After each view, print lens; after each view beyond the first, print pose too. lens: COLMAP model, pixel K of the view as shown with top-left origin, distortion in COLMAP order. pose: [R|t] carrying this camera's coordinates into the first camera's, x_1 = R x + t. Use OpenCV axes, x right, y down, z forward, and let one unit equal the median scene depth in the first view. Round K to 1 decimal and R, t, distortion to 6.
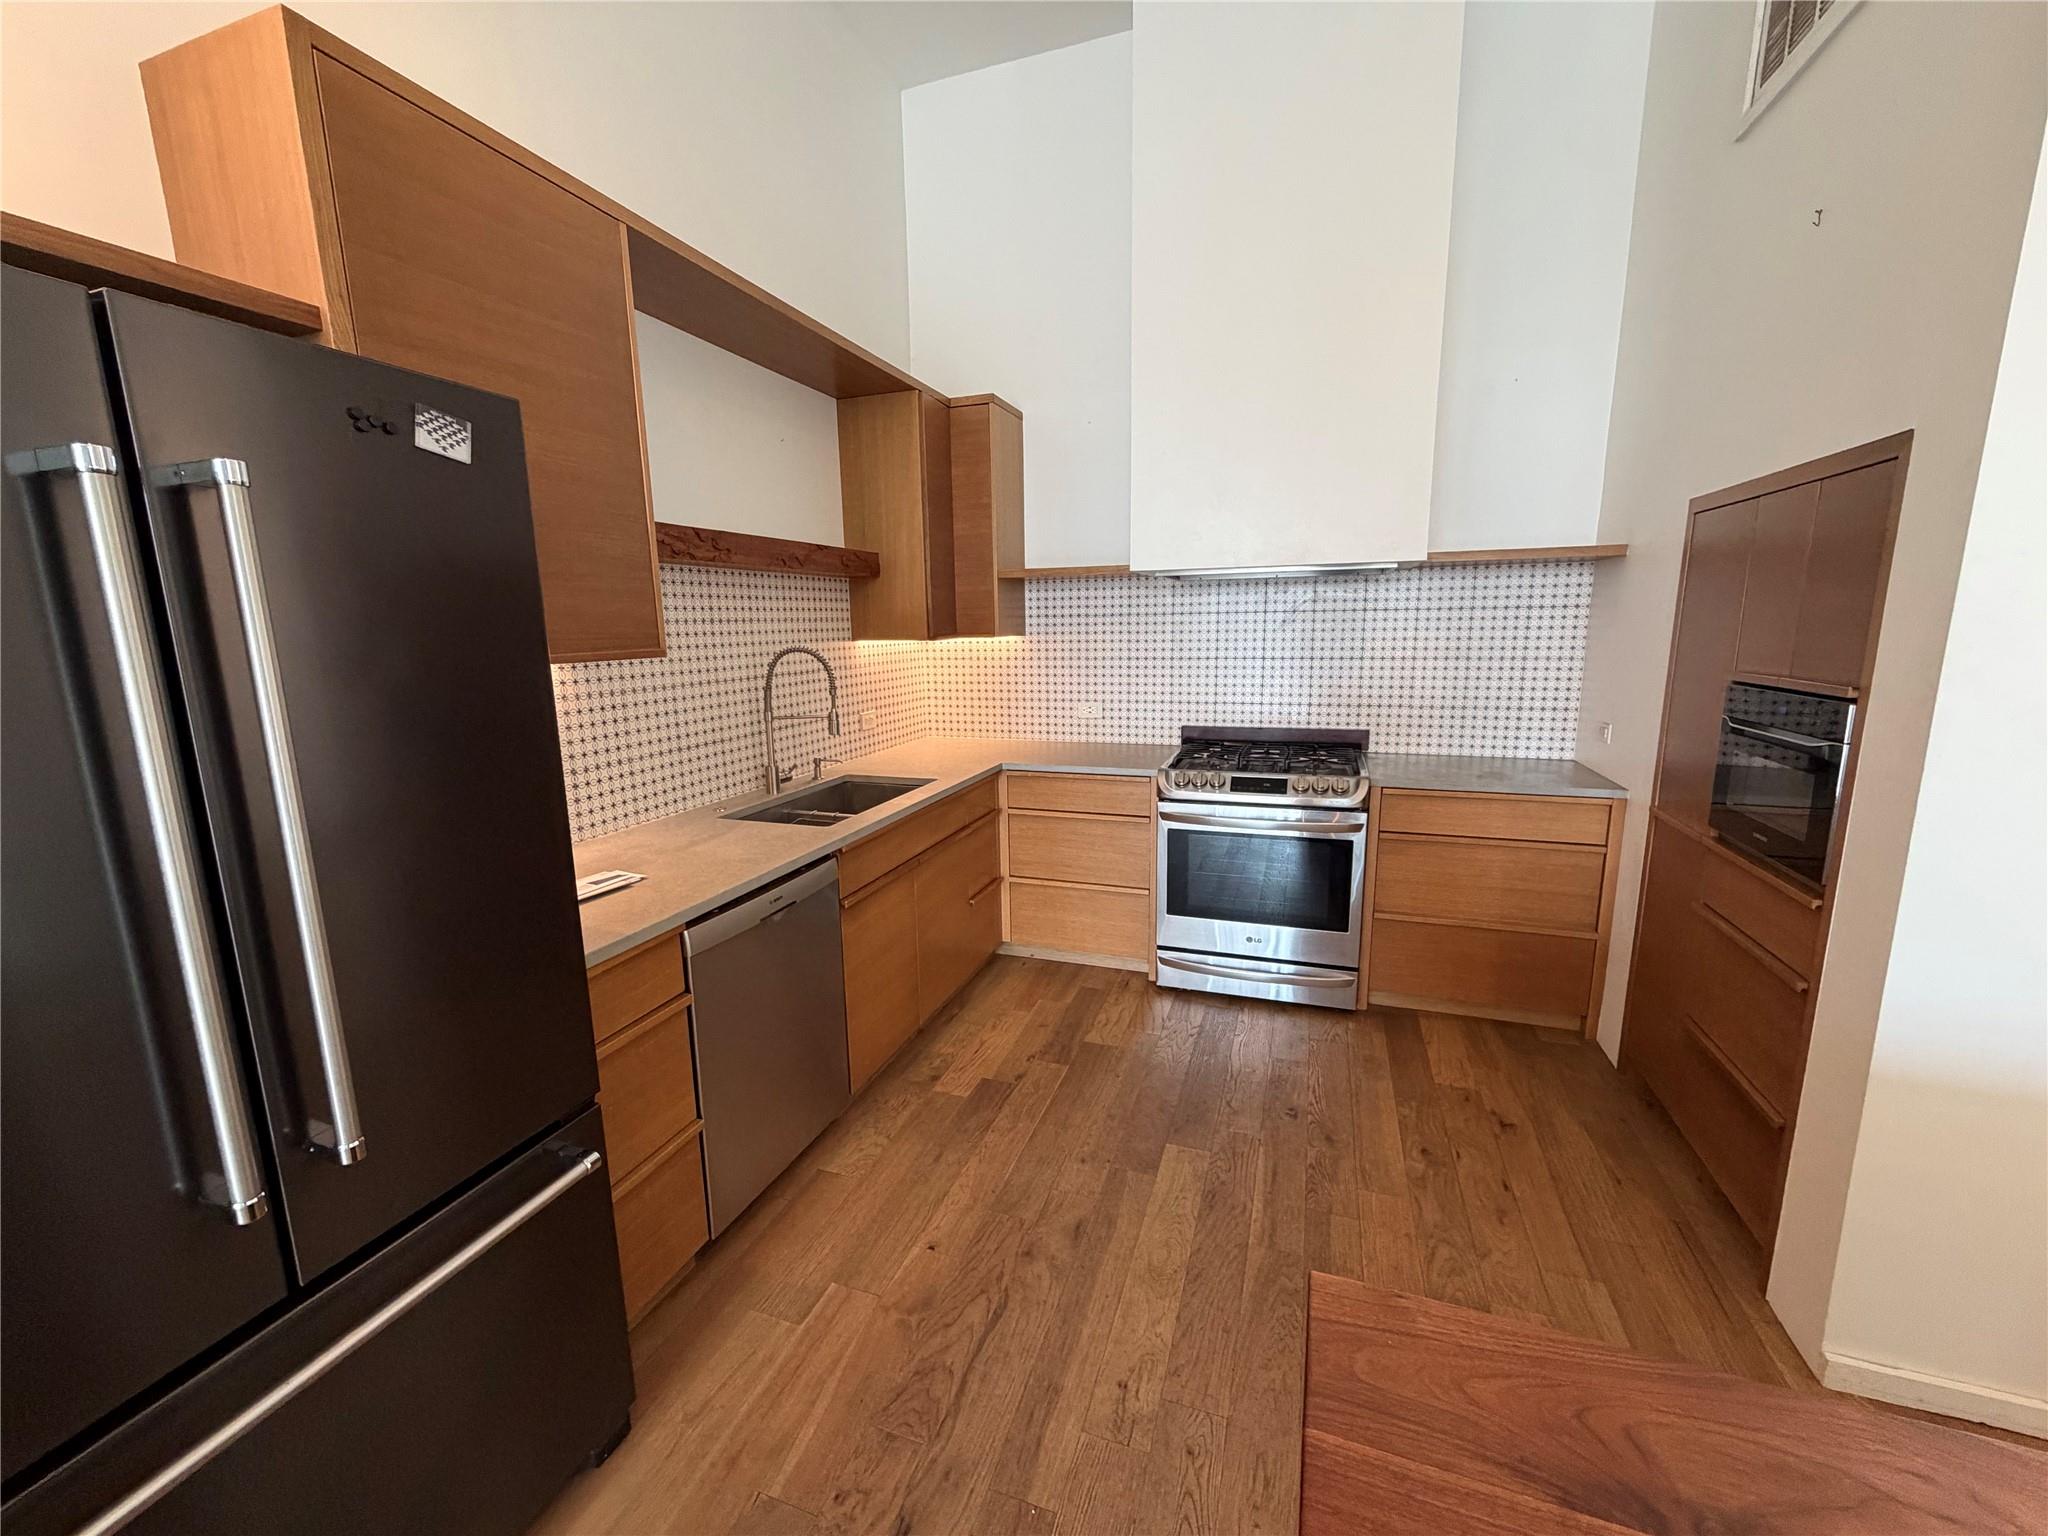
lens RADIAL K [[816.3, 0, 1018.1], [0, 816.3, 771.6], [0, 0, 1]] dist [0.001202, -0.000266]
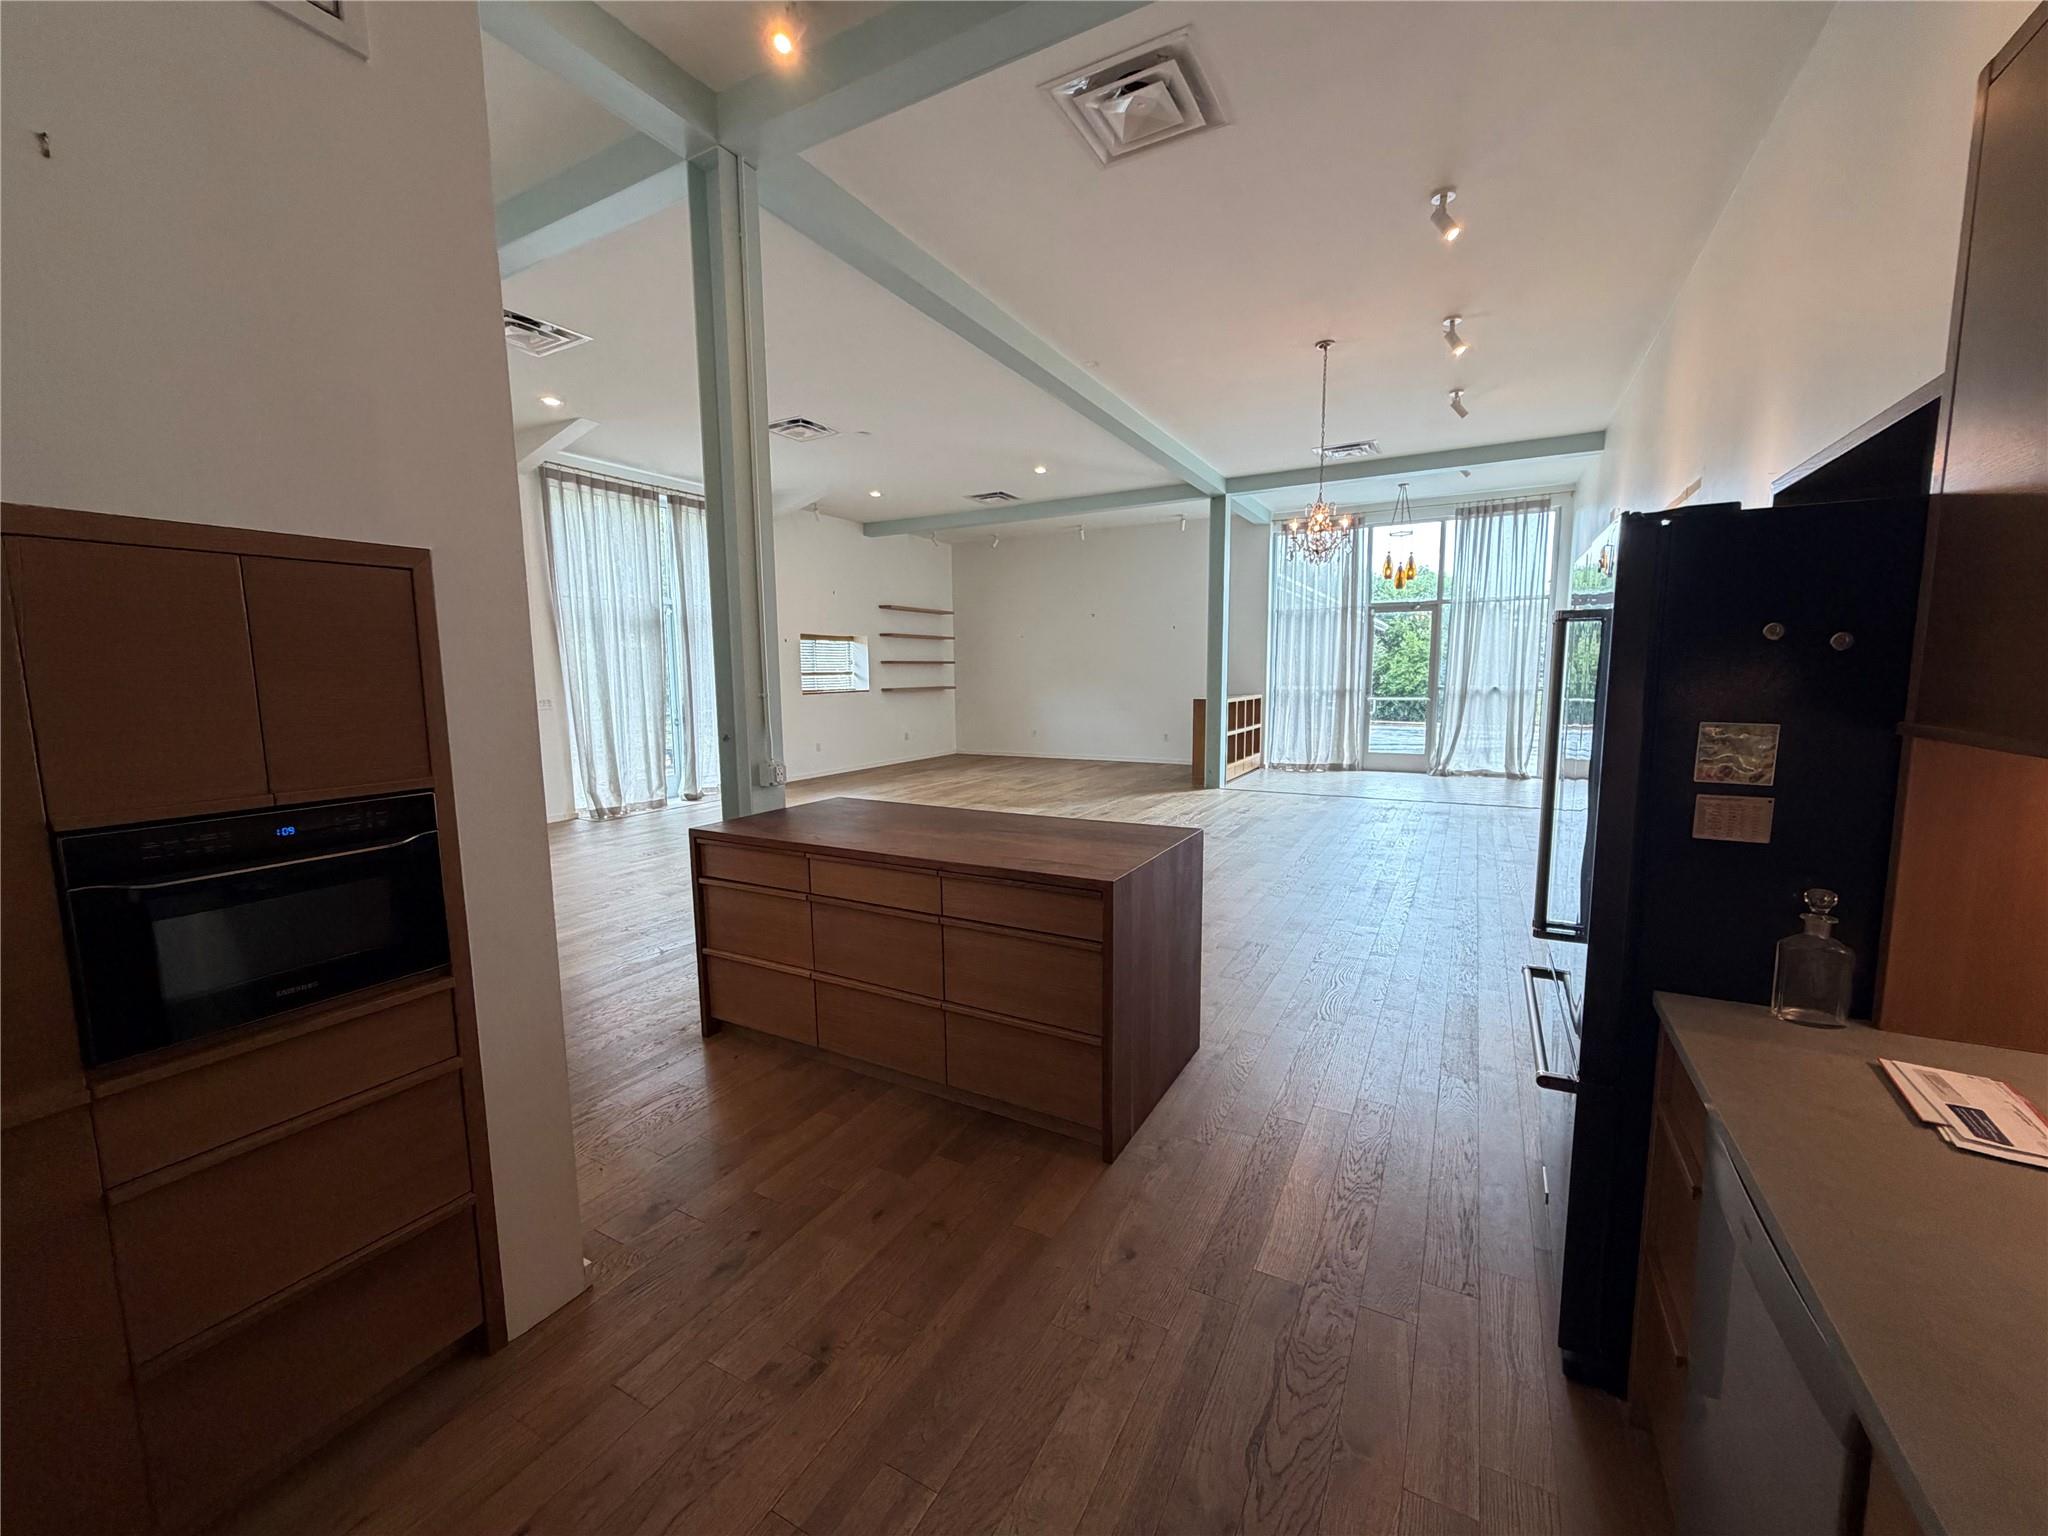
lens RADIAL K [[816.3, 0, 1018.1], [0, 816.3, 771.6], [0, 0, 1]] dist [0.001202, -0.000266]
pose [[-0.987274, 0.014992, 0.158319, 0.142341], [0.060609, 0.955880, 0.287438, -0.577372], [-0.147025, 0.293376, -0.944624, 2.946809]]
